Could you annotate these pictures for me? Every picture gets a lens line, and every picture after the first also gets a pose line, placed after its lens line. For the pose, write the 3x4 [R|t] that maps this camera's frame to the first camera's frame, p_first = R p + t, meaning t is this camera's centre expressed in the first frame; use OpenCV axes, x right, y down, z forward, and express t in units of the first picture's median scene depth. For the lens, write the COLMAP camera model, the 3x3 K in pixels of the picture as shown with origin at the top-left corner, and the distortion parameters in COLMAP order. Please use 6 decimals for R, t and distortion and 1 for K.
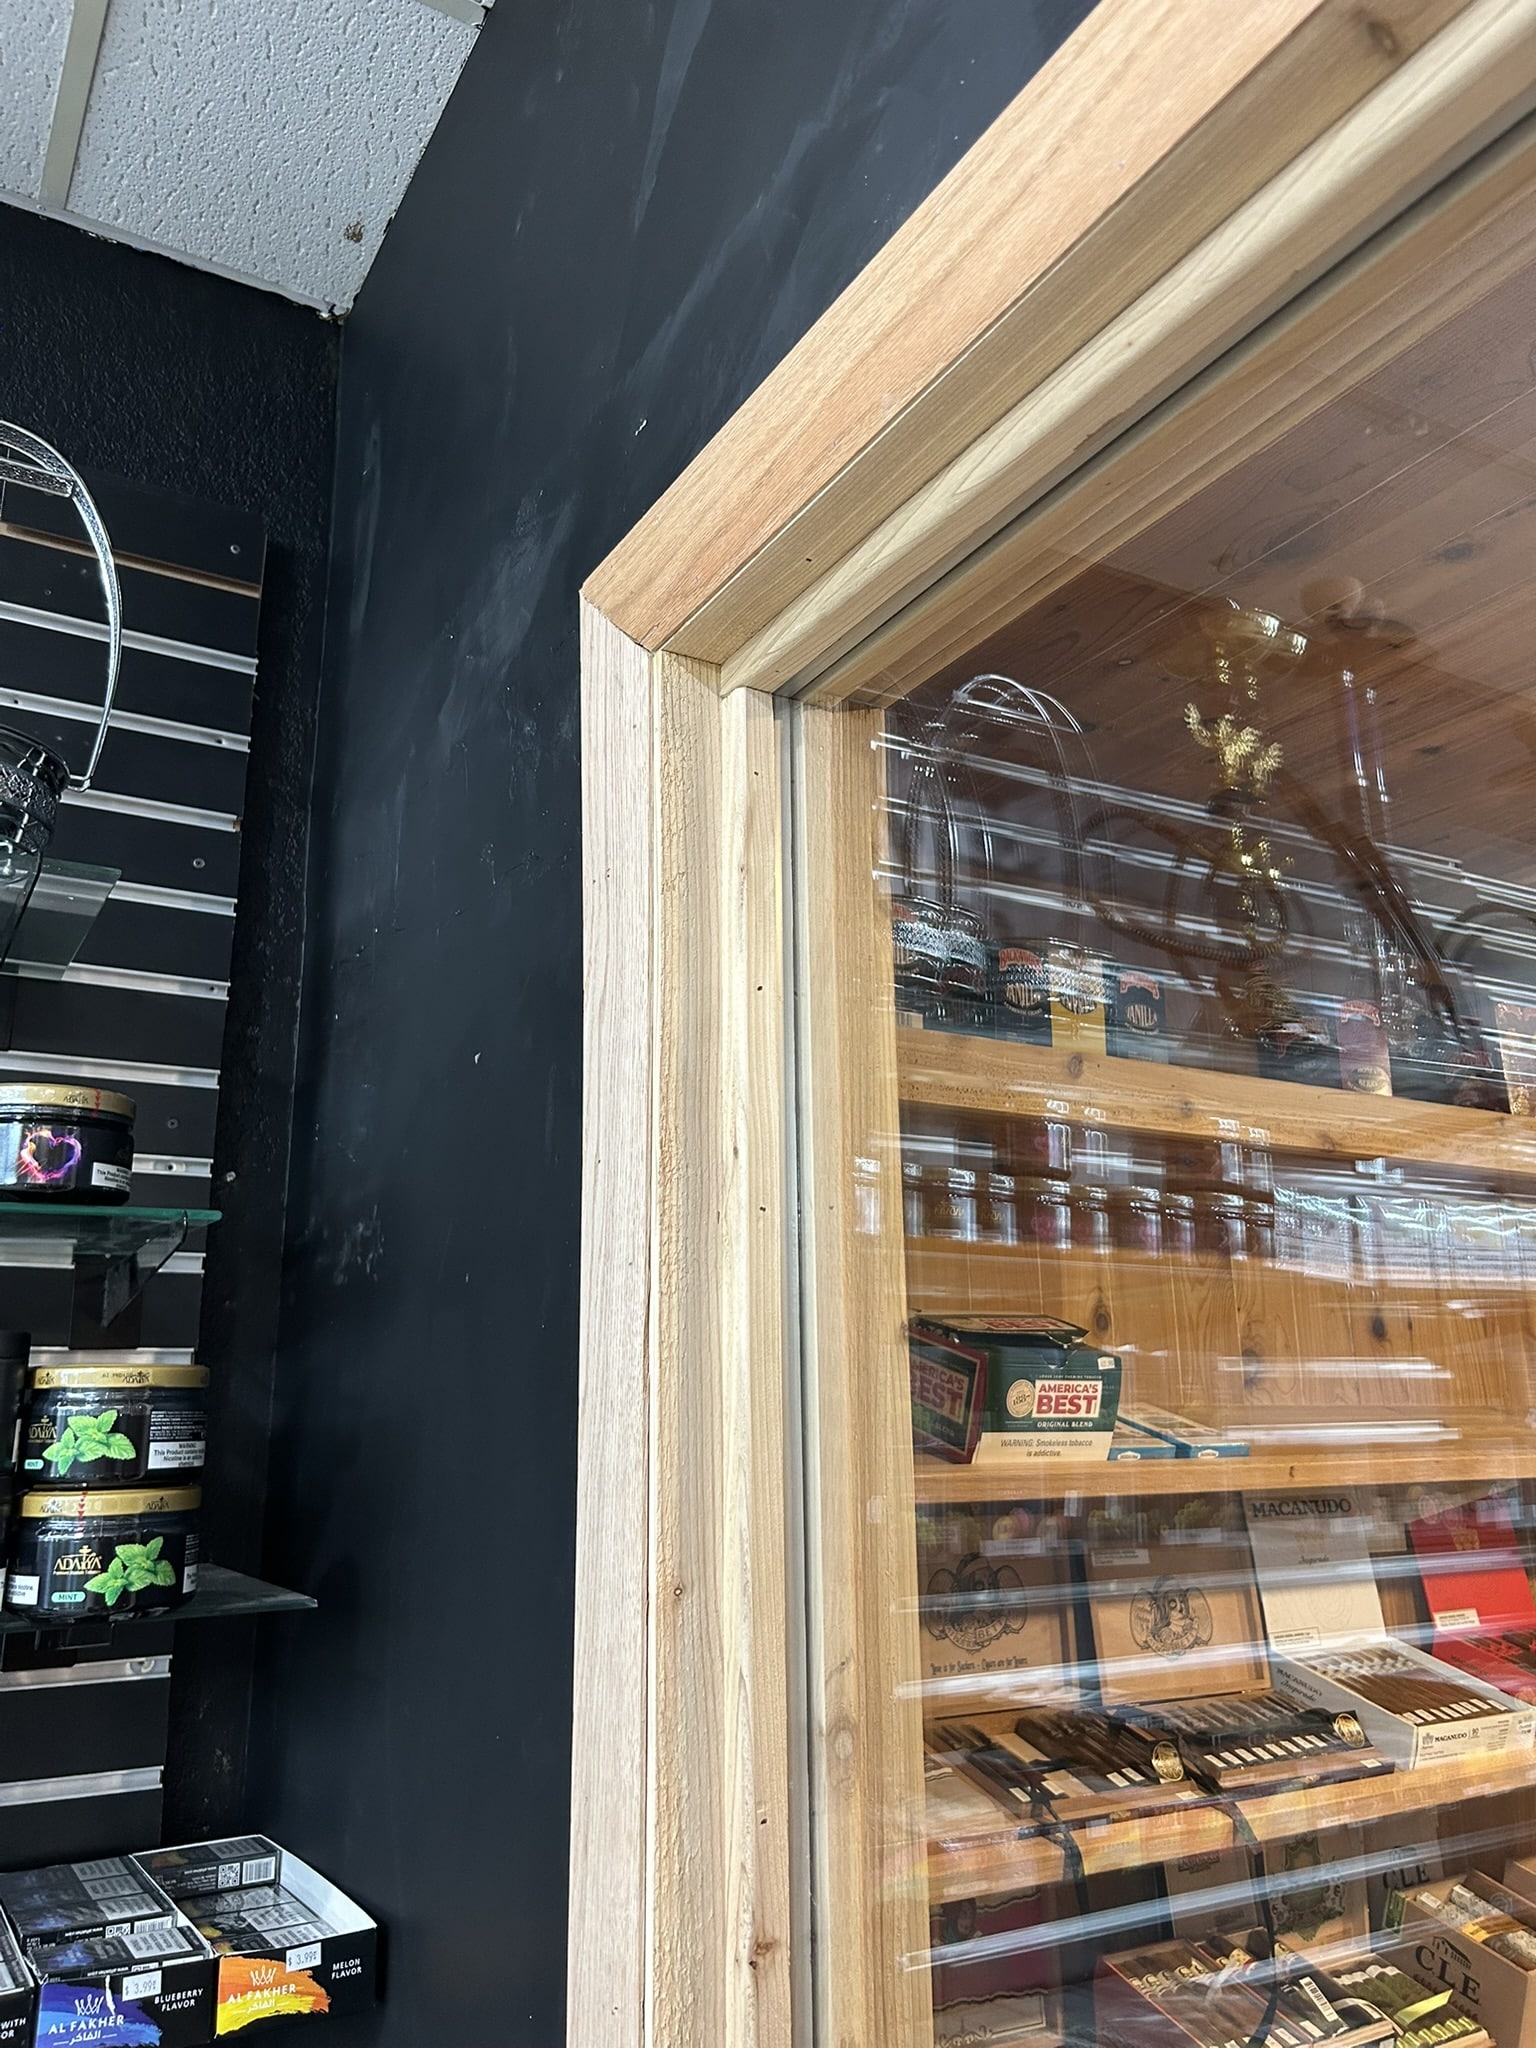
lens RADIAL K [[1544.3, 0, 777.1], [0, 1544.3, 1020.6], [0, 0, 1]] dist [0.050484, -0.059638]
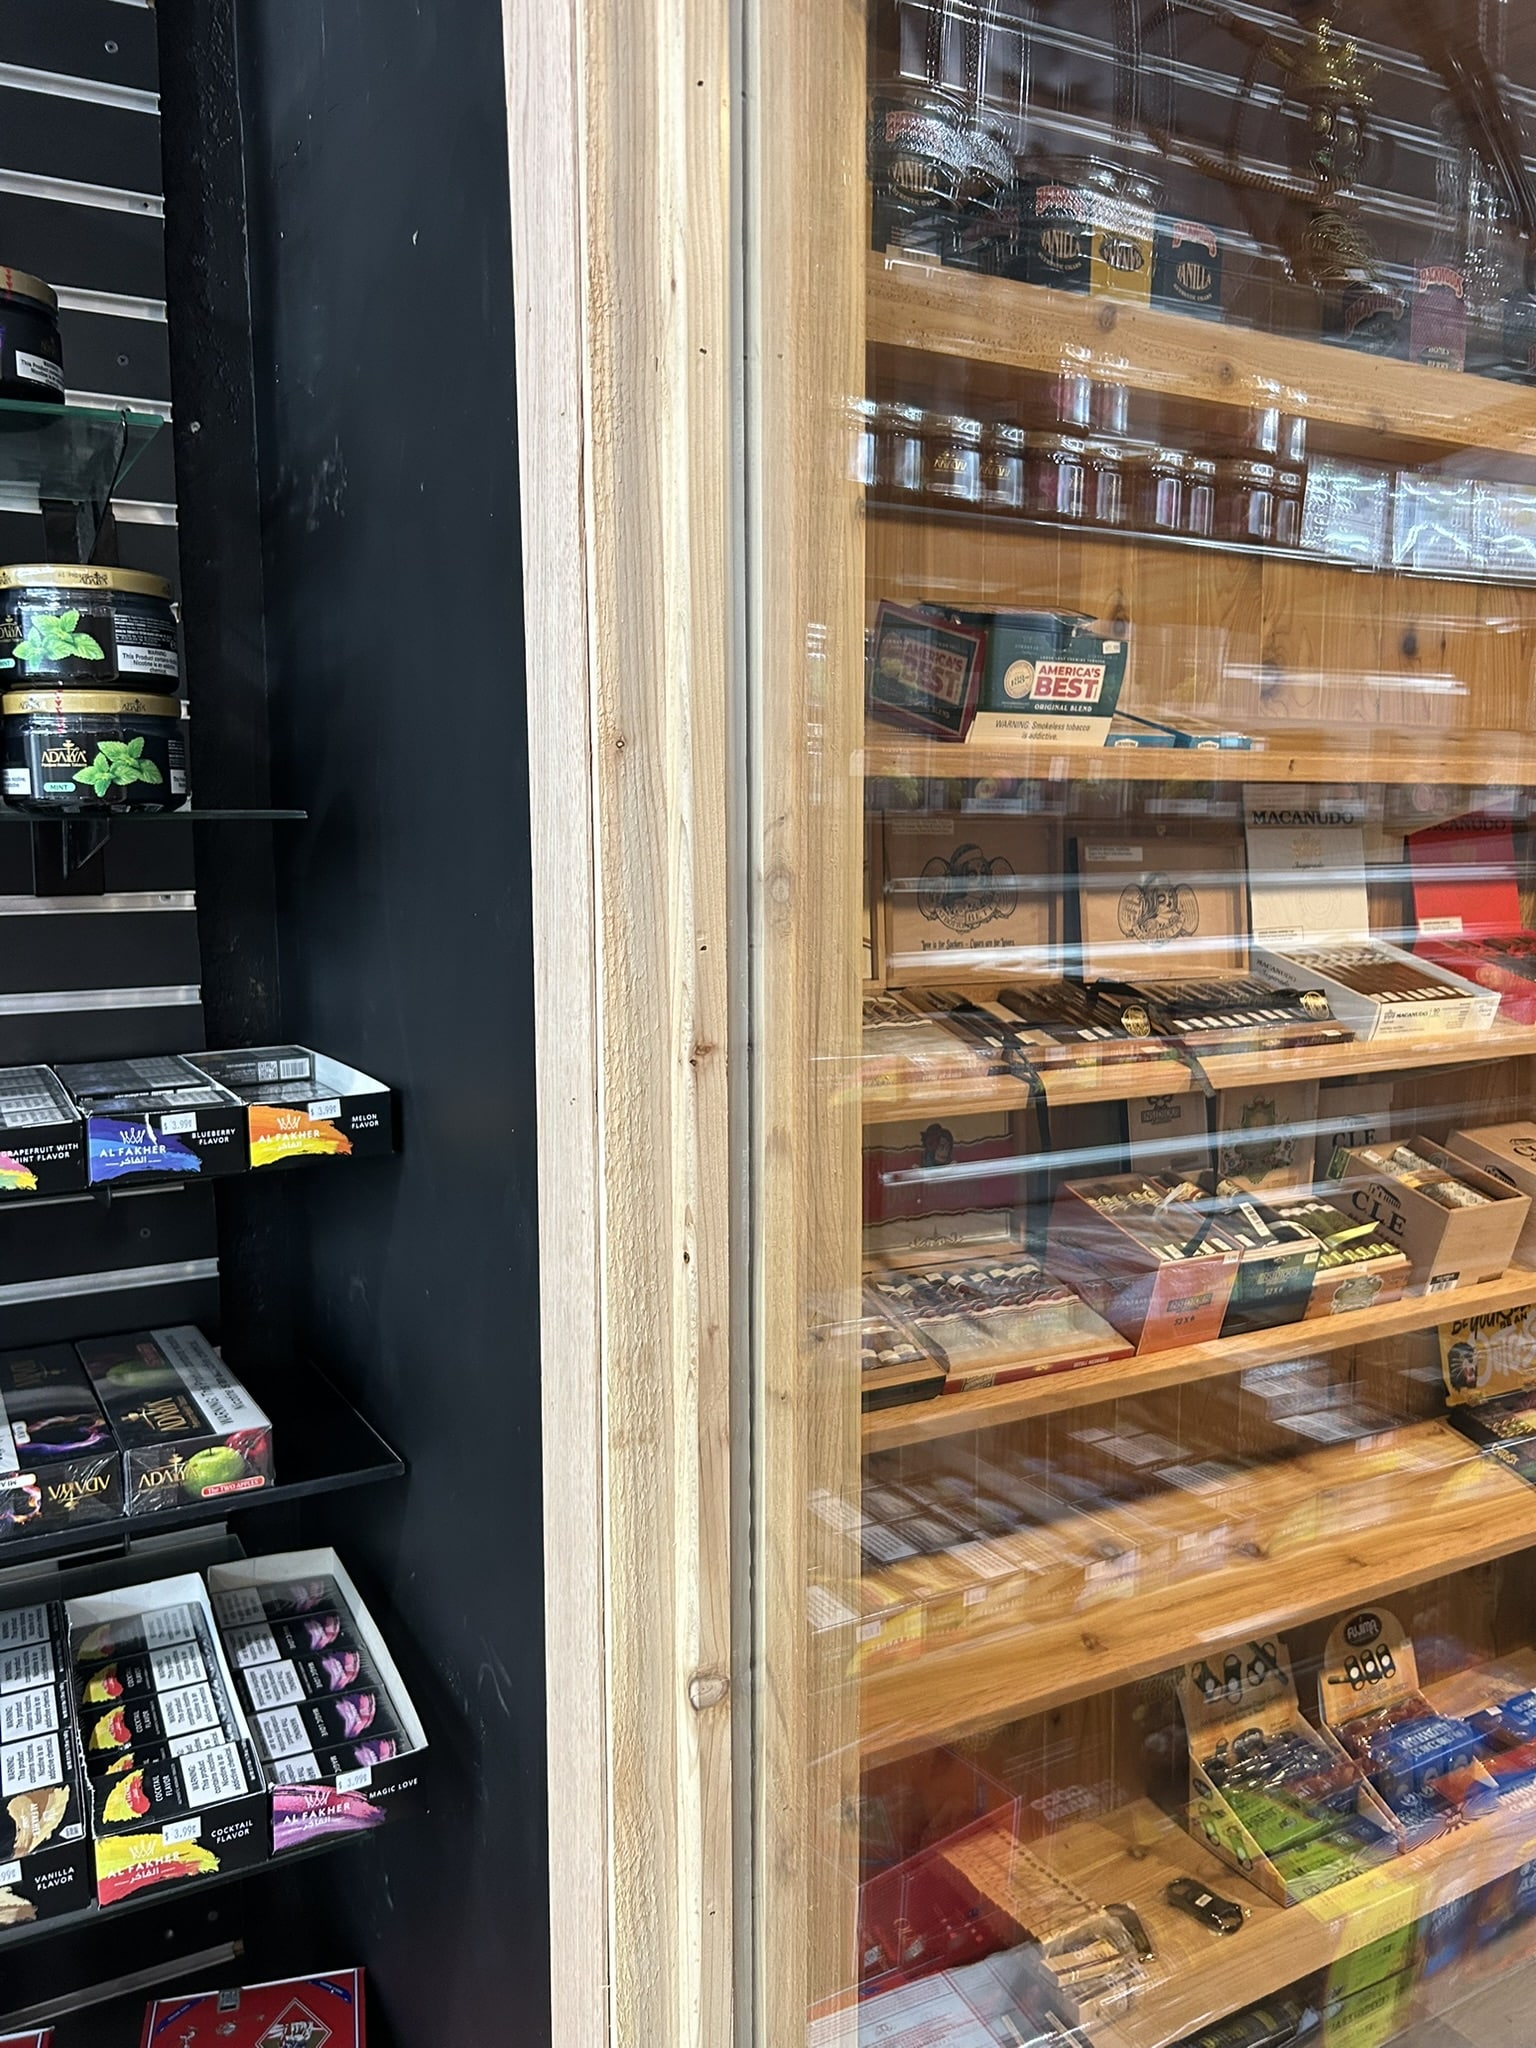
lens RADIAL K [[1544.3, 0, 780.8], [0, 1544.3, 1011.5], [0, 0, 1]] dist [0.050484, -0.059638]
pose [[0.999384, 0.013788, -0.032281, 0.043556], [-0.001196, 0.932465, 0.361259, 0.092437], [0.035081, -0.360998, 0.931907, -0.004243]]
